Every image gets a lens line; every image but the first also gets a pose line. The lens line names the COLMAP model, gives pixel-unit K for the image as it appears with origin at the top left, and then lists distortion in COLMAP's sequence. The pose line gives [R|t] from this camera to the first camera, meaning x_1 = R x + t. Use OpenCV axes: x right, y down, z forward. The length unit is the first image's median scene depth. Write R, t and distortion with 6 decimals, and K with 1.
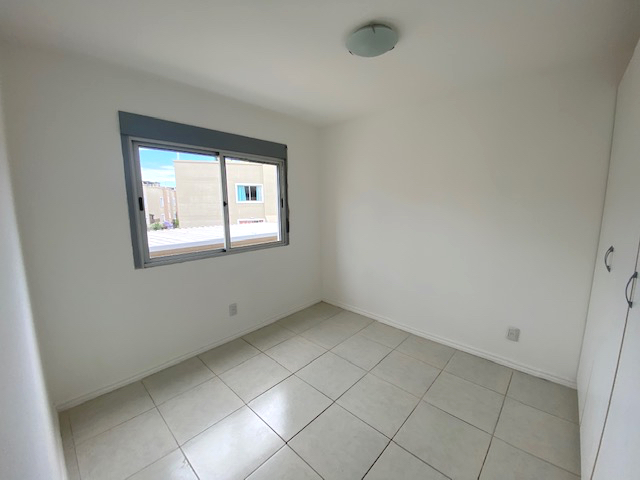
lens RADIAL K [[261.6, 0, 323.8], [0, 261.6, 240.9], [0, 0, 1]] dist [-0.000354, -0.004122]
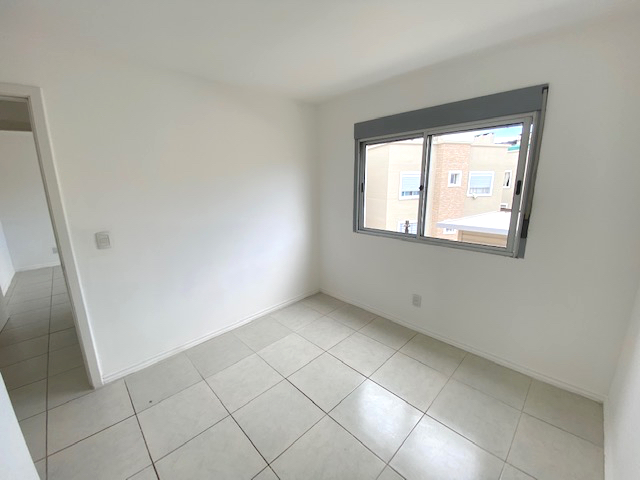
lens RADIAL K [[261.6, 0, 315.2], [0, 261.6, 241.1], [0, 0, 1]] dist [-0.000354, -0.004122]
pose [[-0.081289, 0.218316, -0.972487, 0.621561], [-0.138761, 0.963734, 0.227950, -0.122104], [0.986984, 0.153474, -0.048048, 0.718842]]
